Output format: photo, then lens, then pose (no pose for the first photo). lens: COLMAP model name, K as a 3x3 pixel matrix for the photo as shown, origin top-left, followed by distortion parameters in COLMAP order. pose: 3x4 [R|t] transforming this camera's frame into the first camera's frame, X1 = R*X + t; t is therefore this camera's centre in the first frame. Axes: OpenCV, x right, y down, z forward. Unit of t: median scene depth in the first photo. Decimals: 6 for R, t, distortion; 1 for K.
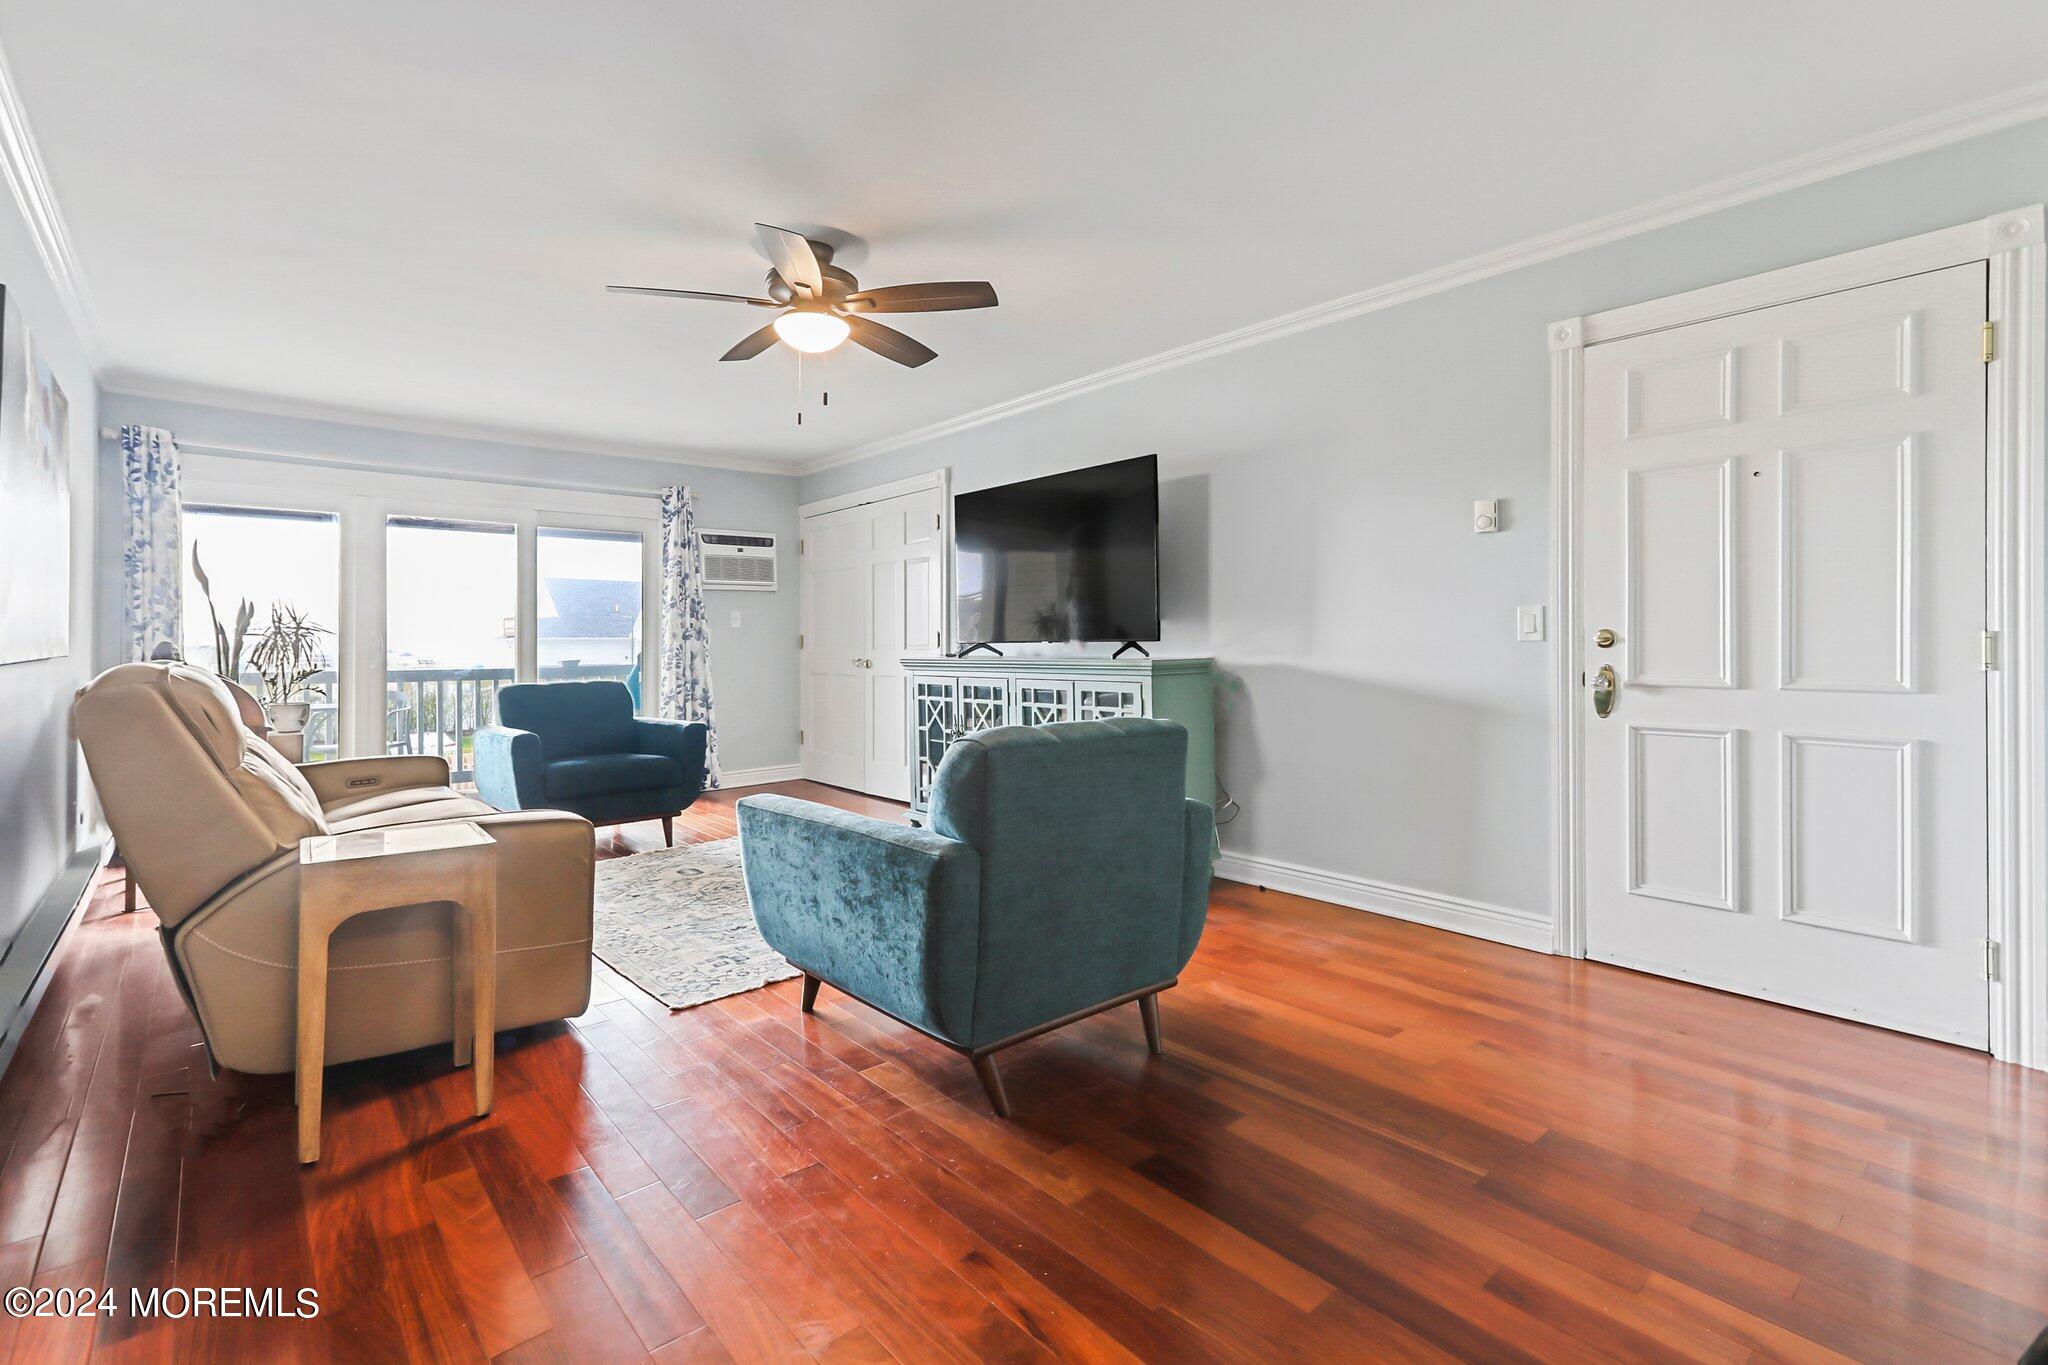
lens RADIAL K [[931.7, 0, 1023.4], [0, 931.7, 639.5], [0, 0, 1]] dist [-0.000413, -0.000089]
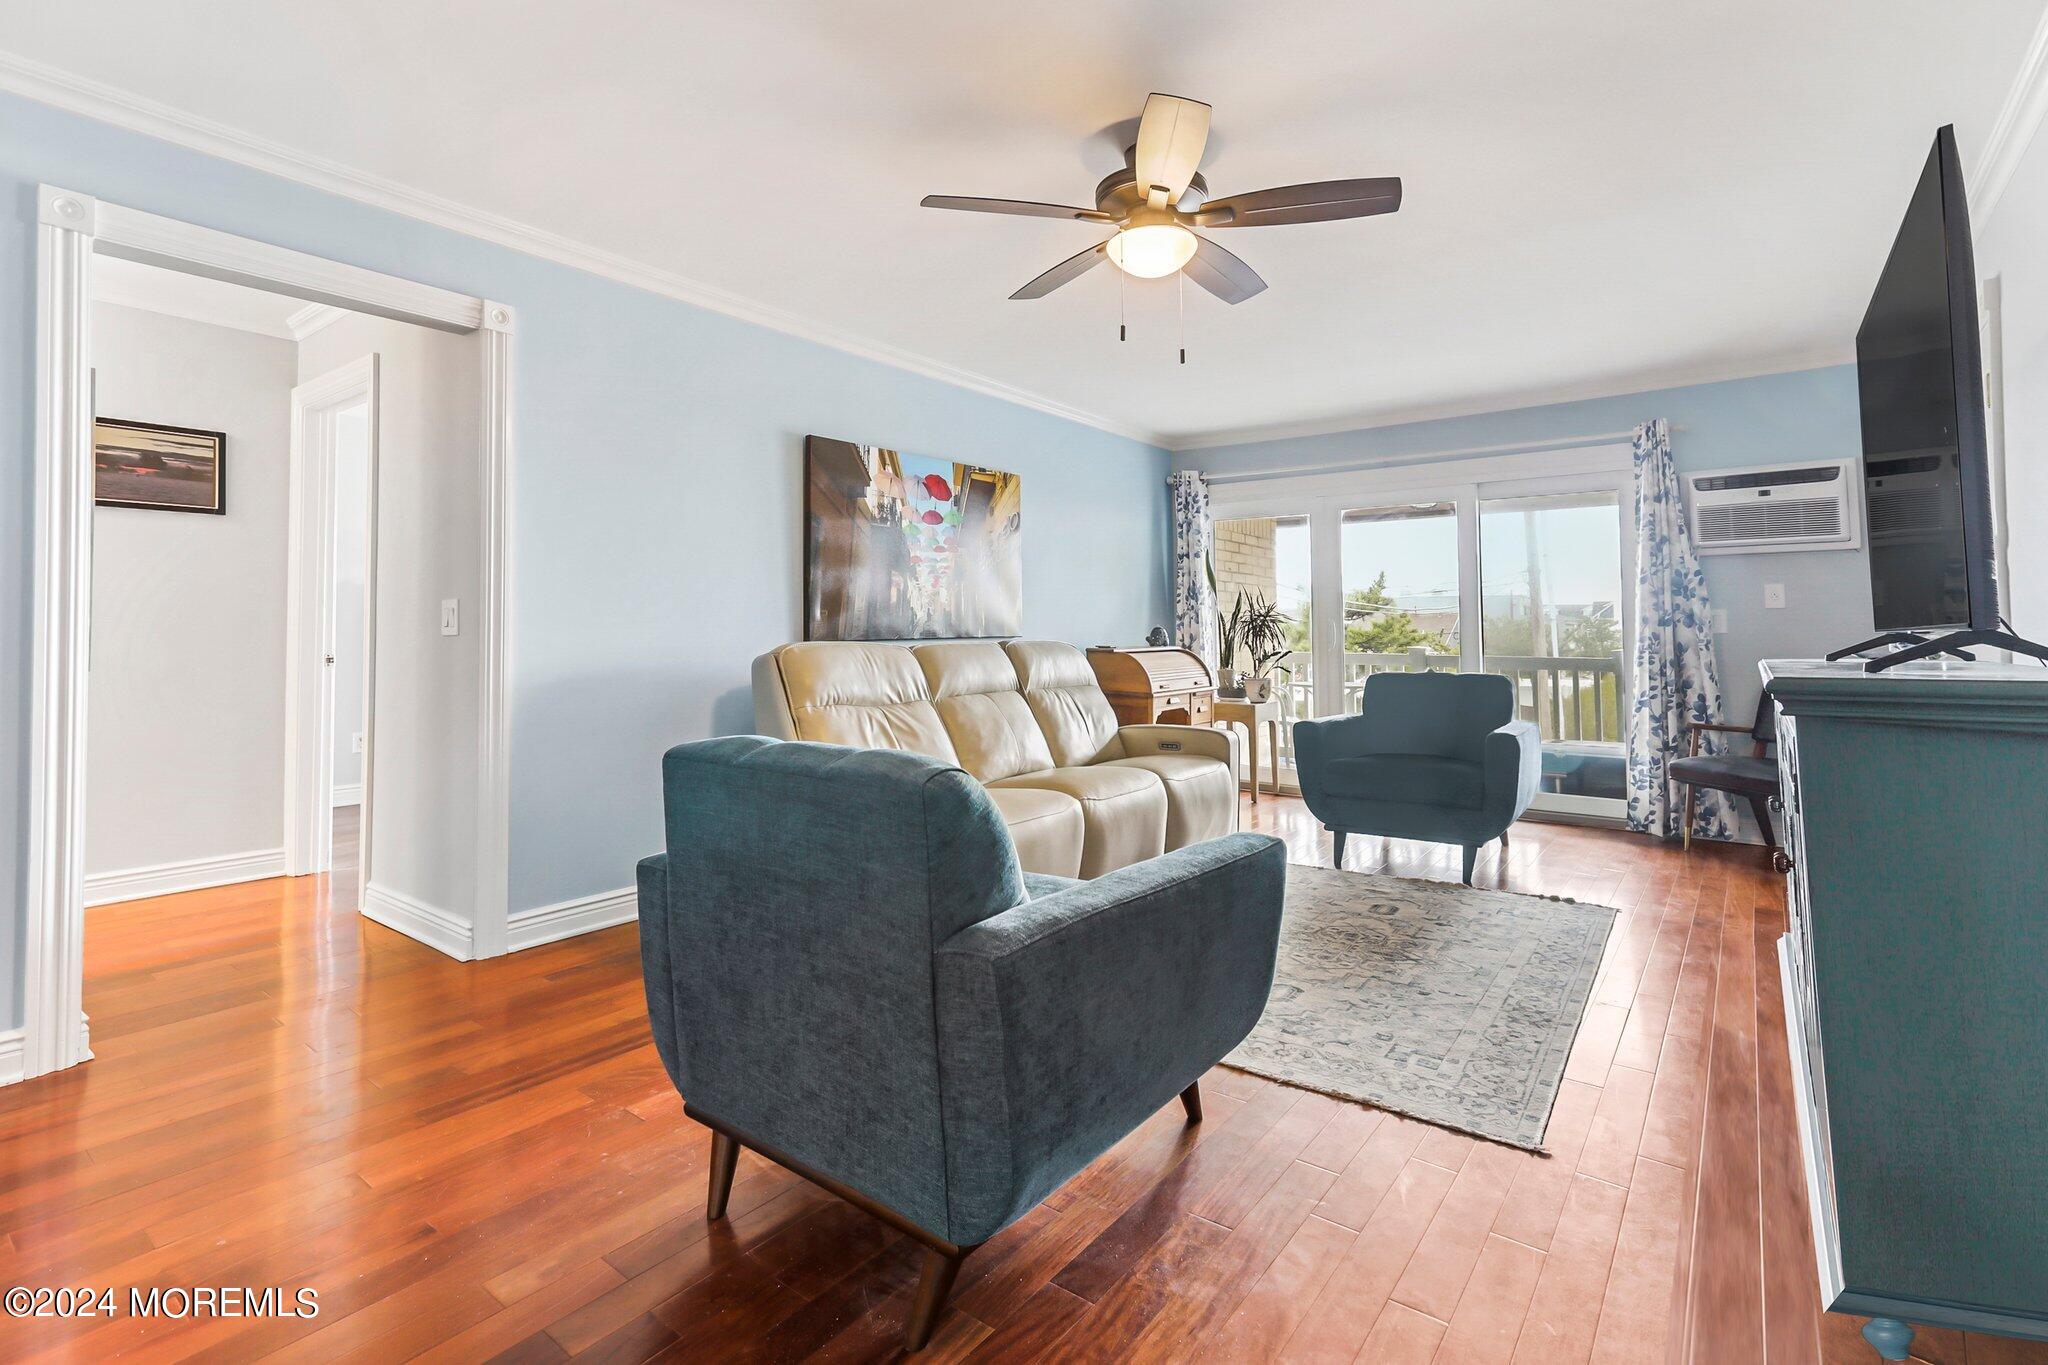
lens RADIAL K [[945.7, 0, 1019.5], [0, 945.7, 619.4], [0, 0, 1]] dist [0.001131, 0.000168]
pose [[0.197891, -0.005530, -0.980208, 0.272262], [0.001585, 0.999985, -0.005322, -0.001916], [0.980223, -0.000500, 0.197897, 0.352914]]
